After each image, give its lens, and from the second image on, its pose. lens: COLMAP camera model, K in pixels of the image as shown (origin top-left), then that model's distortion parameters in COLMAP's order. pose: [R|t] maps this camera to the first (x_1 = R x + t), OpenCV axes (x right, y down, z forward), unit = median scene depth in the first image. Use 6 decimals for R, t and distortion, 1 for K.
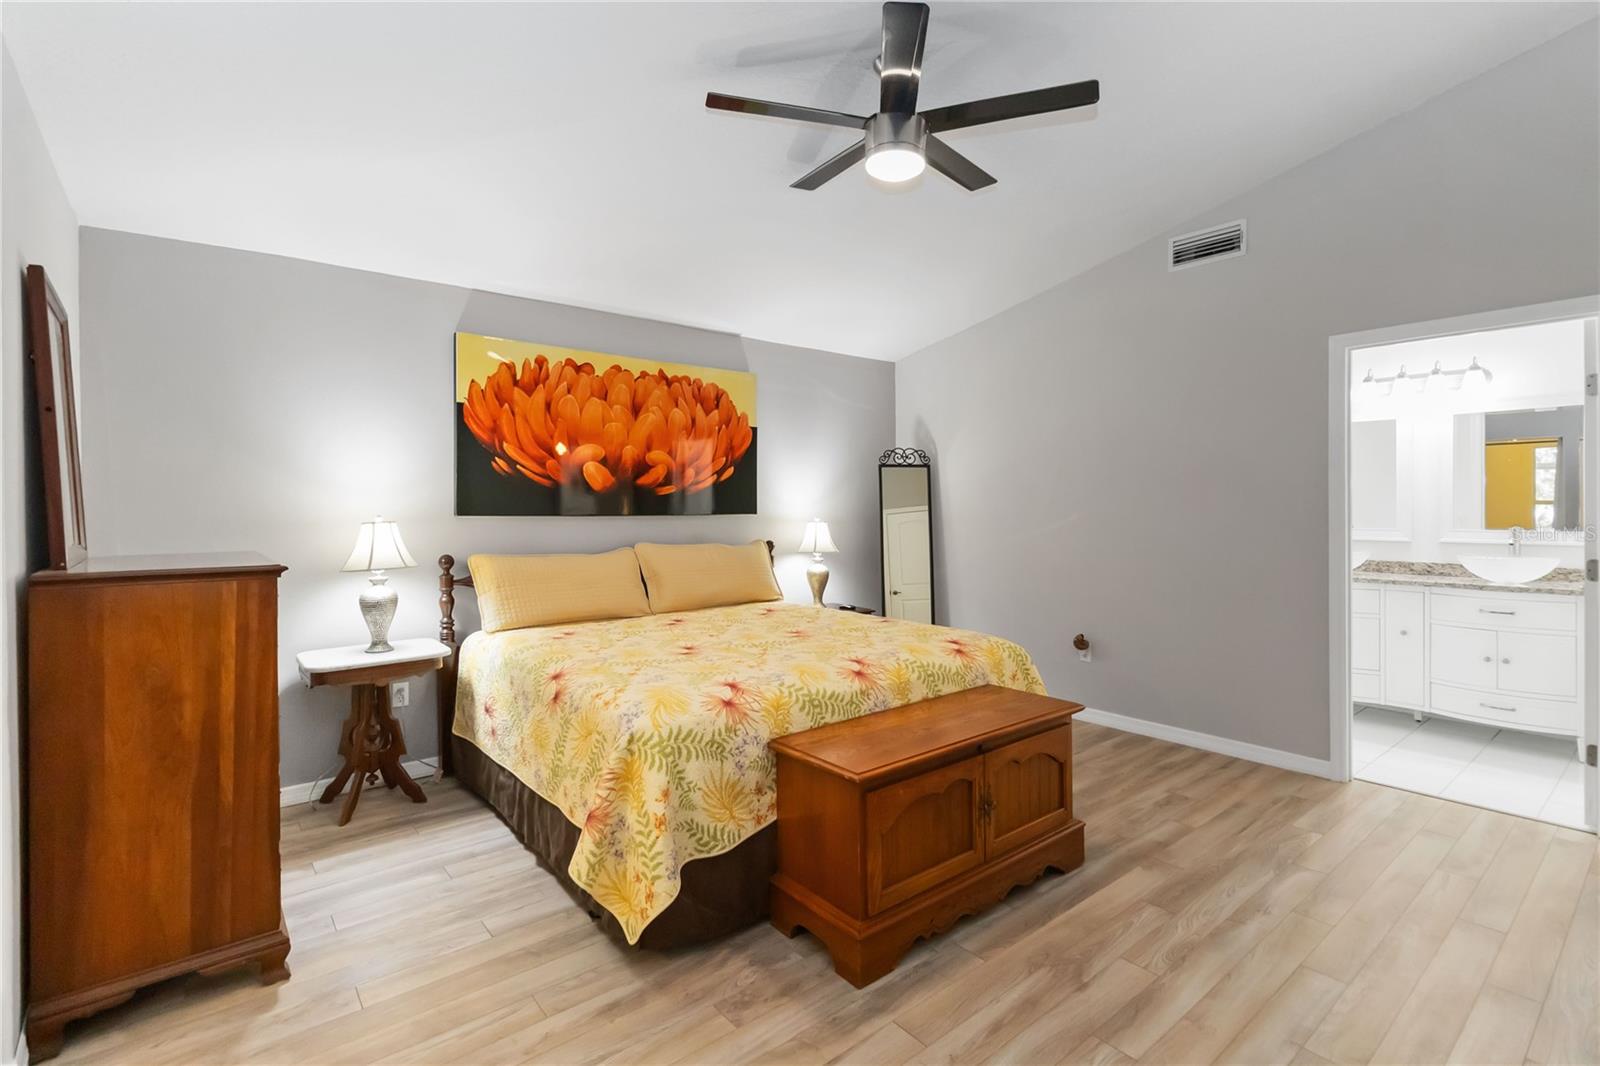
lens RADIAL K [[747.4, 0, 801.2], [0, 747.4, 524.7], [0, 0, 1]] dist [0.005654, 0.000263]
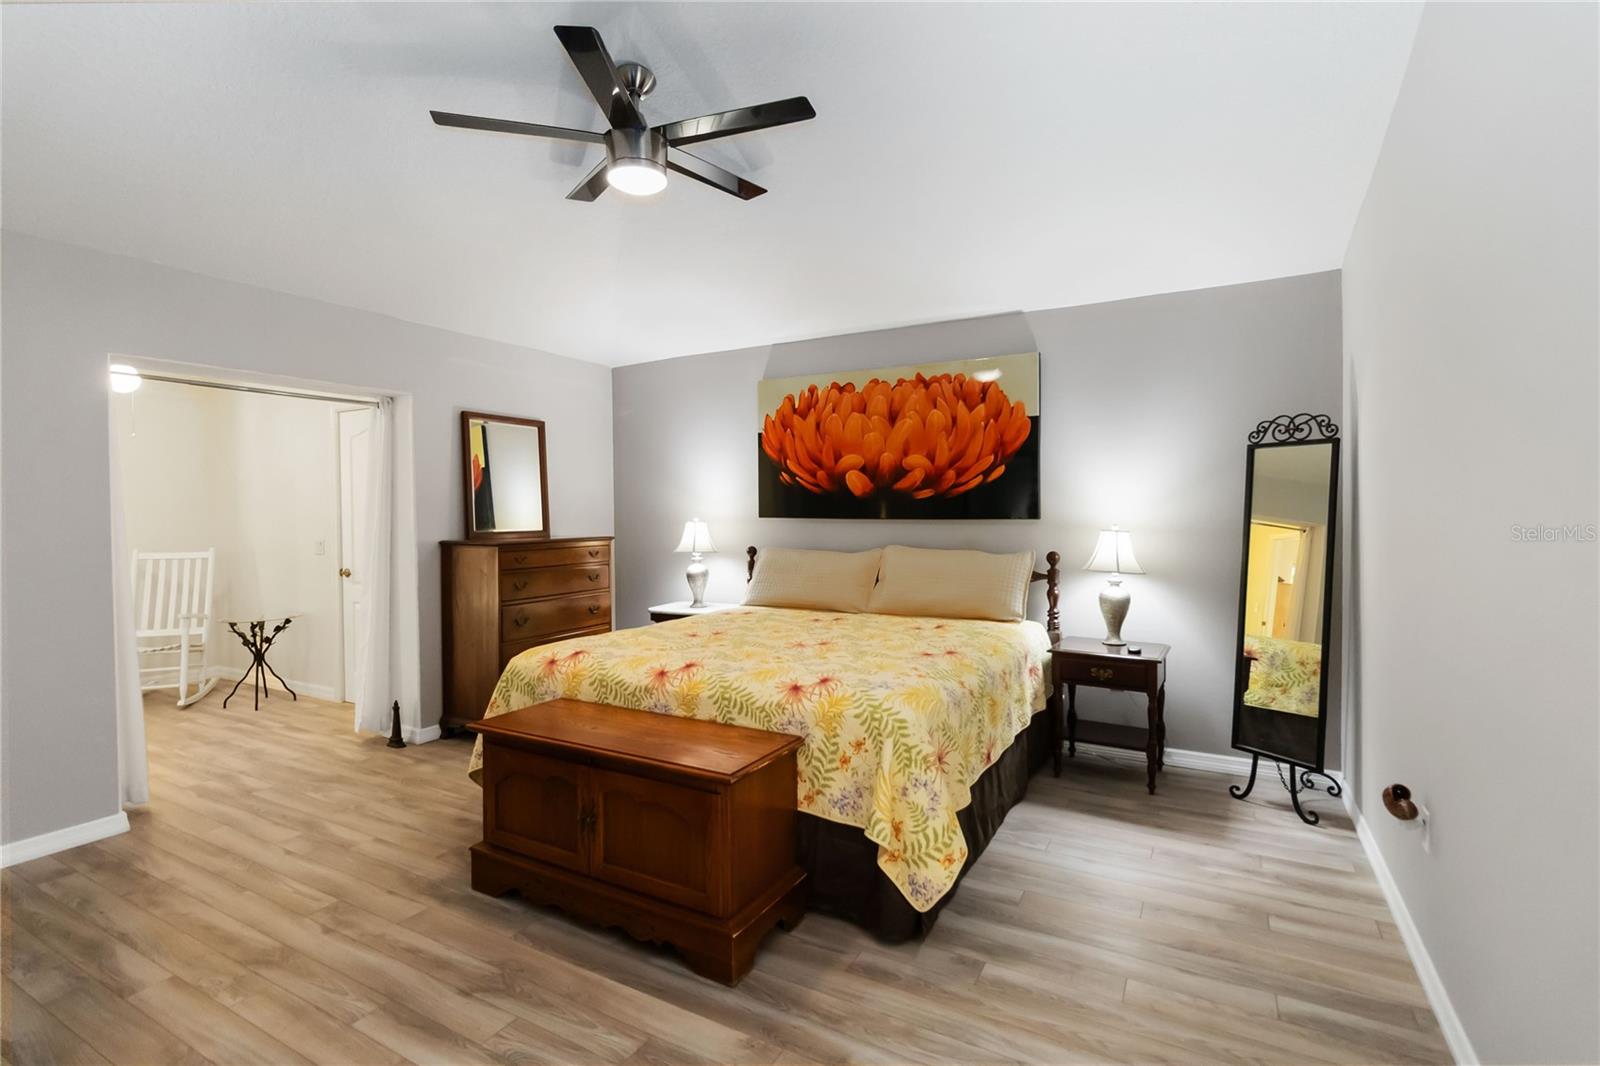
lens RADIAL K [[747.4, 0, 811.8], [0, 747.4, 531.4], [0, 0, 1]] dist [0.005654, 0.000263]
pose [[0.367900, 0.029680, -0.929392, 0.738587], [-0.018597, 0.999525, 0.024558, -0.019233], [0.929679, 0.008249, 0.368277, 0.532447]]
